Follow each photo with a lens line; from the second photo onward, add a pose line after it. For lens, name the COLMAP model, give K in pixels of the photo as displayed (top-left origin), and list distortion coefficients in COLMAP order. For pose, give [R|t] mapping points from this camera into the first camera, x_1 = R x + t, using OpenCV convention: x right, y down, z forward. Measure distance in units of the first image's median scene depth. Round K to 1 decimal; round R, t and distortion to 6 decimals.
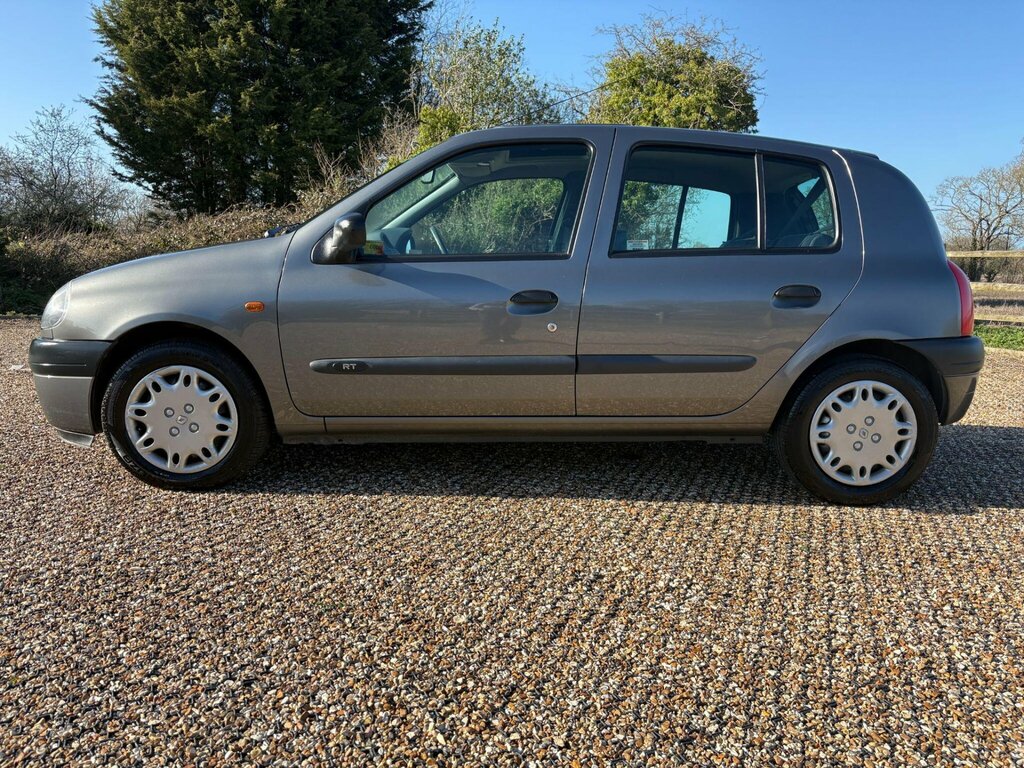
lens RADIAL K [[779.2, 0, 512.8], [0, 779.2, 392.0], [0, 0, 1]] dist [0.050866, -0.060237]
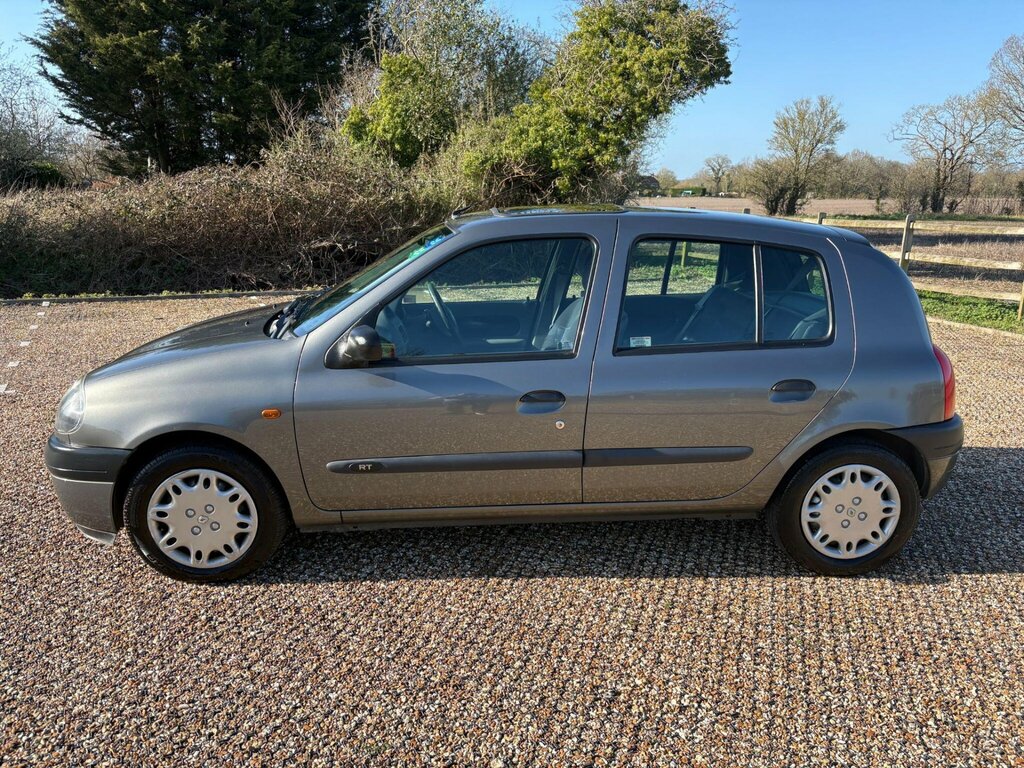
lens RADIAL K [[779.2, 0, 507.2], [0, 779.2, 392.0], [0, 0, 1]] dist [0.050866, -0.060237]
pose [[0.999160, -0.018843, 0.036395, -0.055600], [0.015454, 0.995708, 0.091253, -0.217530], [-0.037958, -0.090614, 0.995162, -0.027632]]
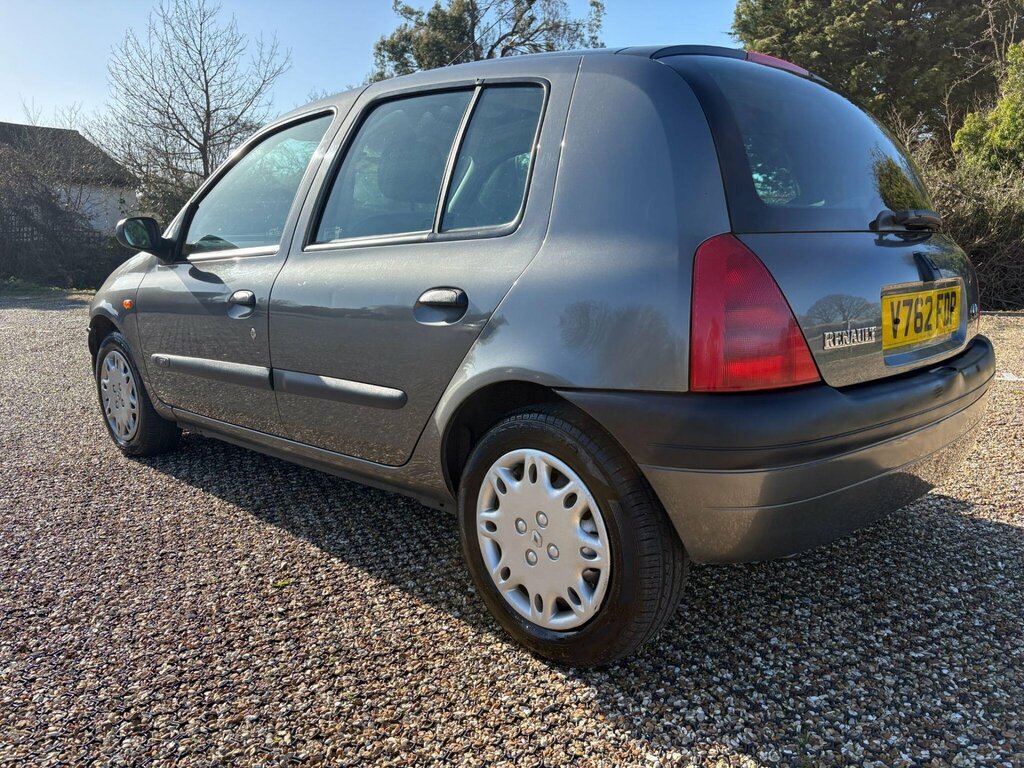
lens RADIAL K [[779.2, 0, 510.7], [0, 779.2, 392.5], [0, 0, 1]] dist [0.050866, -0.060237]
pose [[0.691951, 0.100273, -0.714947, 0.857052], [-0.086454, 0.994690, 0.055833, -0.088963], [0.716749, 0.023176, 0.696946, 0.582378]]
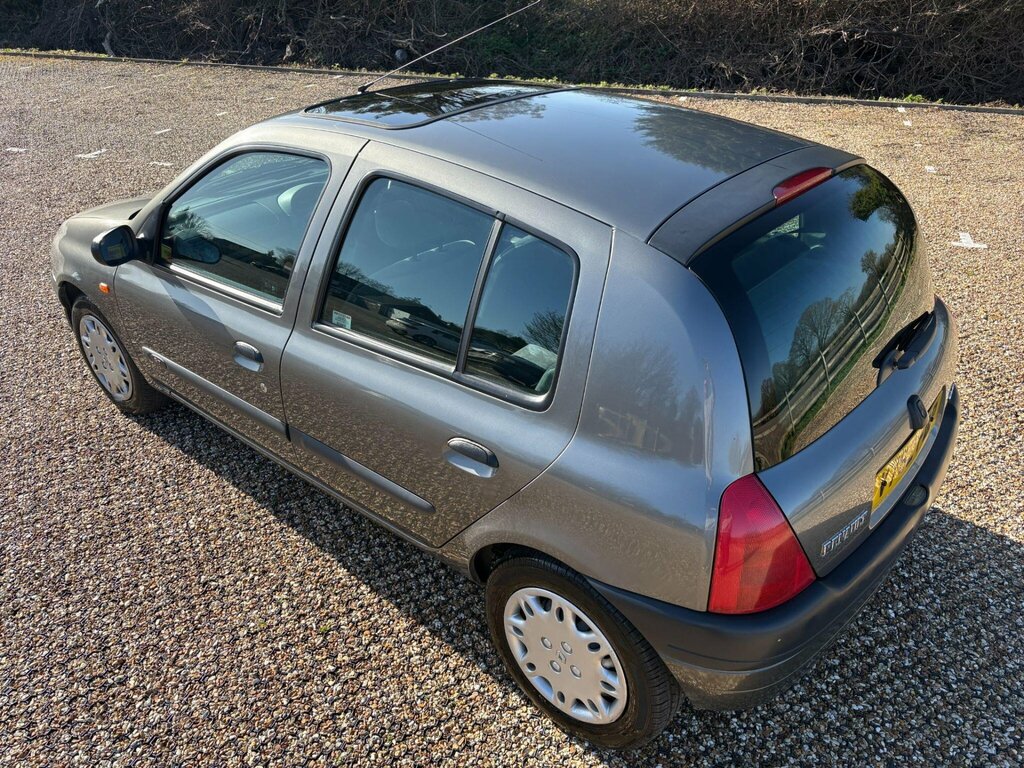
lens RADIAL K [[779.2, 0, 511.9], [0, 779.2, 389.4], [0, 0, 1]] dist [0.050866, -0.060237]
pose [[0.743053, 0.317306, -0.589228, 0.761437], [-0.086200, 0.918497, 0.385918, -0.436311], [0.663658, -0.235966, 0.709843, 0.541819]]
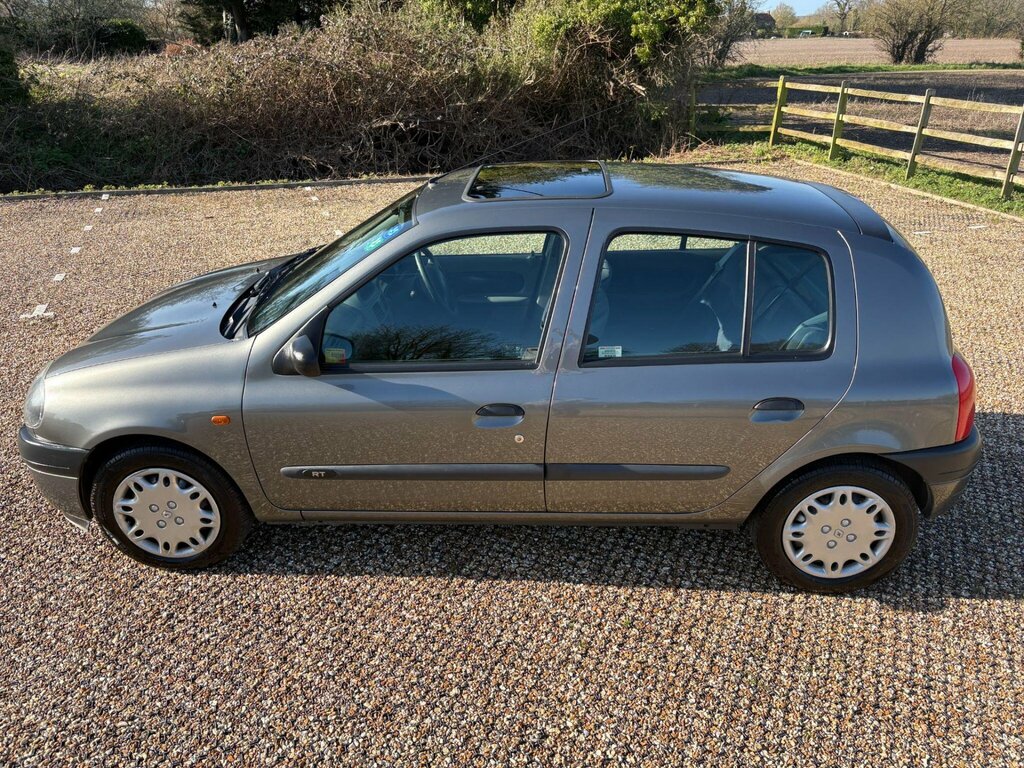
lens RADIAL K [[779.2, 0, 513.4], [0, 779.2, 393.5], [0, 0, 1]] dist [0.050866, -0.060237]
pose [[0.997389, 0.009796, -0.071553, 0.109933], [0.009663, 0.963747, 0.266643, -0.389803], [0.071571, -0.266639, 0.961135, 0.070986]]
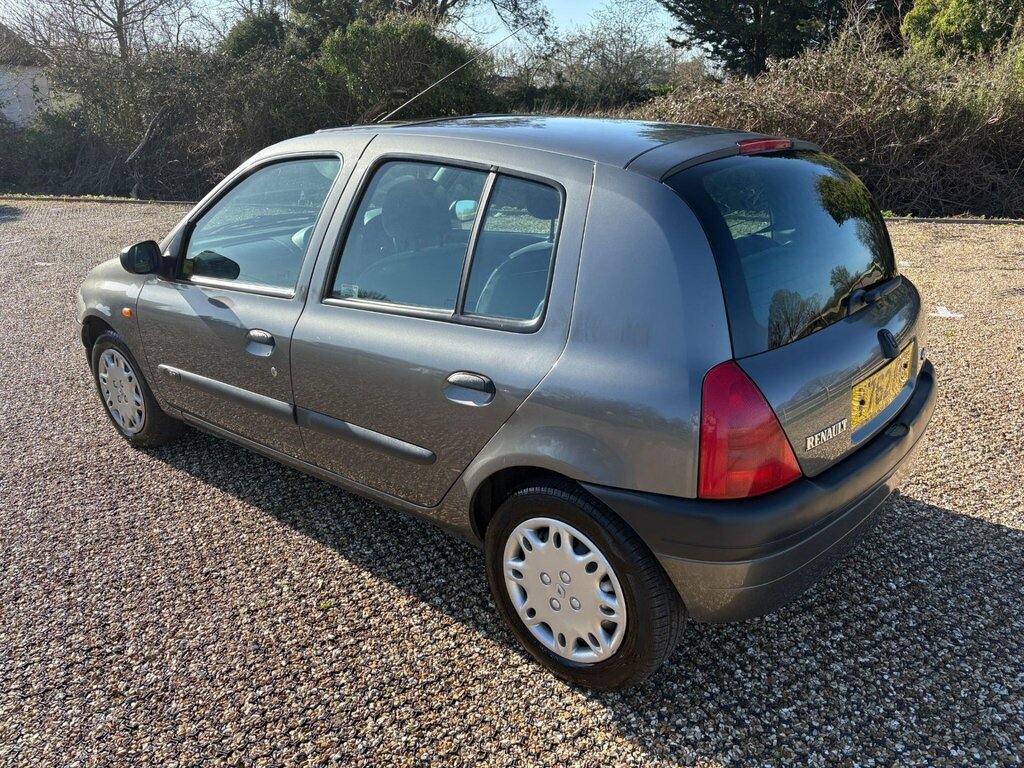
lens RADIAL K [[779.2, 0, 509.1], [0, 779.2, 390.4], [0, 0, 1]] dist [0.050866, -0.060237]
pose [[0.743177, 0.188902, -0.641875, 0.842000], [-0.069357, 0.975900, 0.206903, -0.267562], [0.665490, -0.109247, 0.738369, 0.479929]]
